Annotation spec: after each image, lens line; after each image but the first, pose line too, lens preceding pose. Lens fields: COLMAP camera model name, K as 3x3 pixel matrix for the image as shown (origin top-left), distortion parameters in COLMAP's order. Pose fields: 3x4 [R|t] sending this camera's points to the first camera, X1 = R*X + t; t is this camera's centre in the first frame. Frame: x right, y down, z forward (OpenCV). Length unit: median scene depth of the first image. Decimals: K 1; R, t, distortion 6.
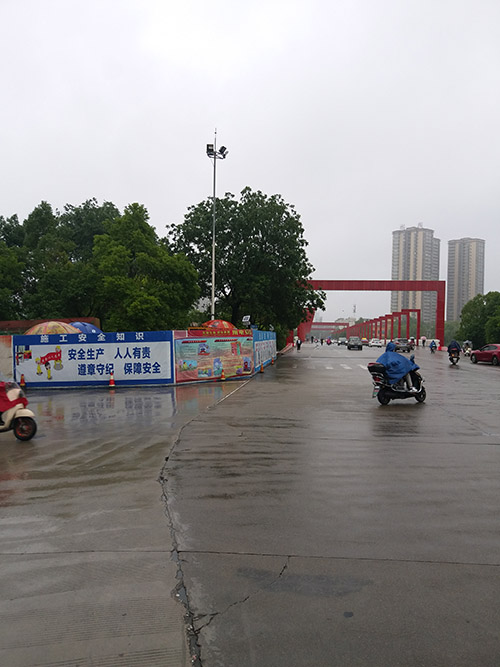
lens RADIAL K [[549.7, 0, 250.0], [0, 549.7, 333.5], [0, 0, 1]] dist [0.077818, -0.000656]
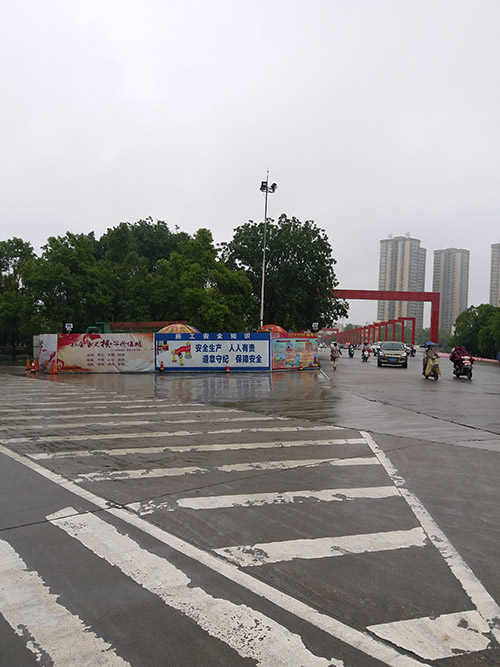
lens RADIAL K [[539.1, 0, 250.0], [0, 539.1, 333.5], [0, 0, 1]] dist [0.109405, 0.000358]
pose [[0.999537, 0.022497, 0.020468, -0.201090], [-0.022370, 0.999729, -0.006425, 0.006501], [-0.020607, 0.005964, 0.999770, -0.334331]]
